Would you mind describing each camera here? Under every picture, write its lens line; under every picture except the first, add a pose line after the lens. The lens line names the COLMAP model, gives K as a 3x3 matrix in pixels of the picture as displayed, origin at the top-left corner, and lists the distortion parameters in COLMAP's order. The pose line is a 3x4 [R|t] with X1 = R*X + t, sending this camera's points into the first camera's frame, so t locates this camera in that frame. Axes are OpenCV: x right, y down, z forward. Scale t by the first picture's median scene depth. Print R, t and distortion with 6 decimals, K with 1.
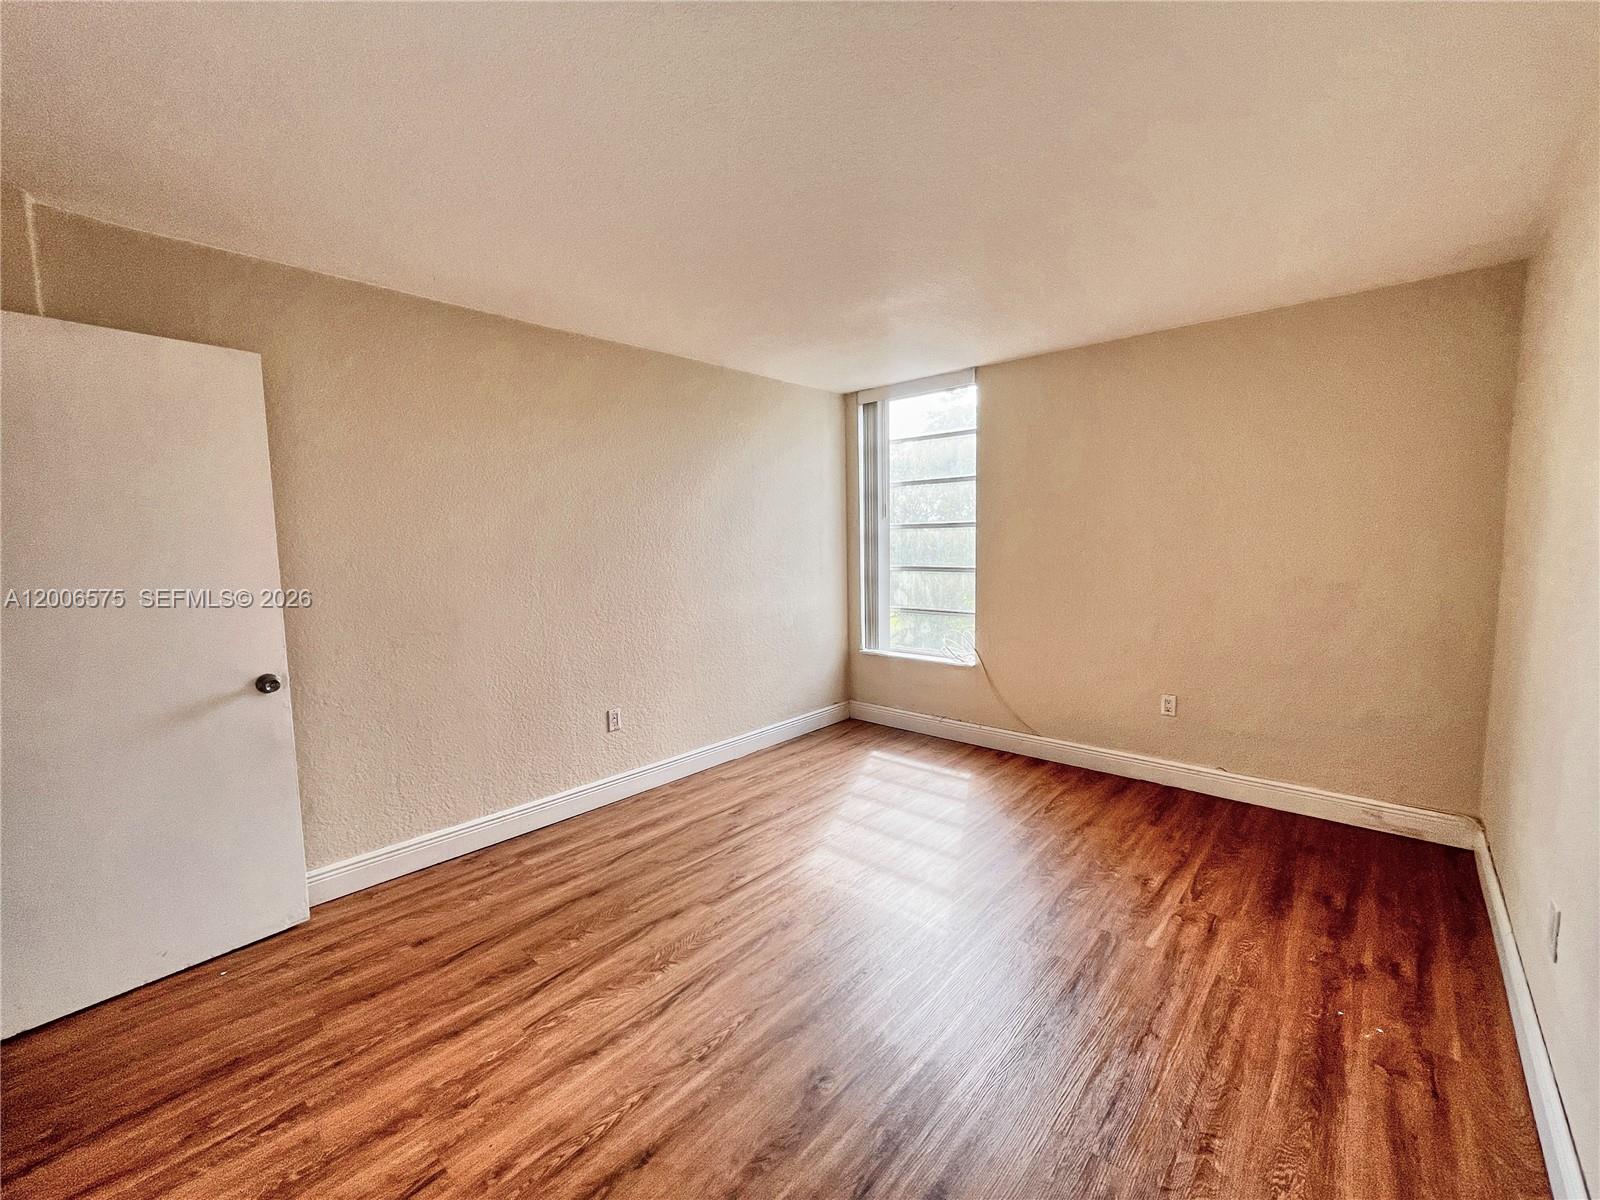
lens RADIAL K [[652.4, 0, 800.2], [0, 652.4, 598.2], [0, 0, 1]] dist [-0.004108, 0.000348]
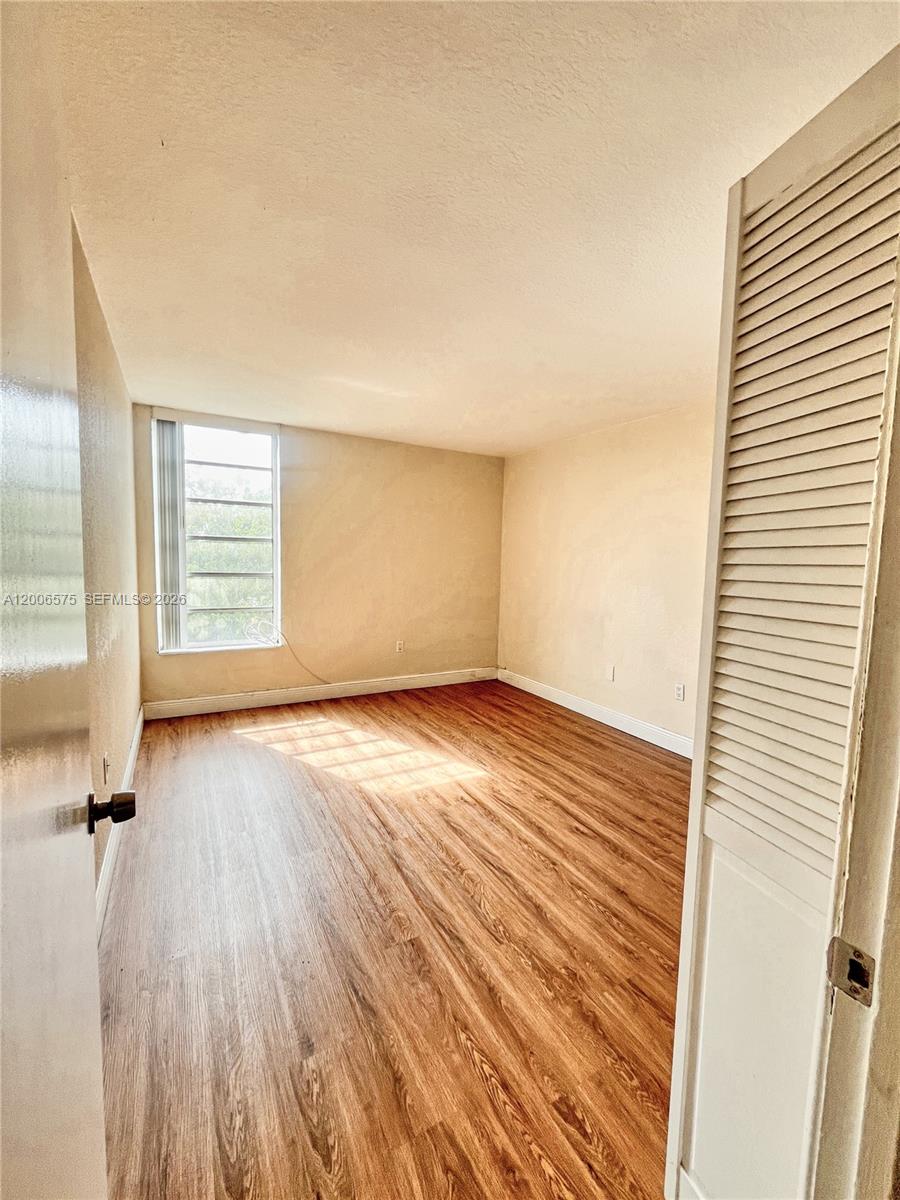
lens RADIAL K [[489.3, 0, 450.6], [0, 489.3, 597.7], [0, 0, 1]] dist [-0.004108, 0.000348]
pose [[0.327144, -0.052789, 0.943499, -0.961900], [0.056505, 0.997745, 0.036232, -0.020076], [-0.943283, 0.041459, 0.329389, 0.567103]]
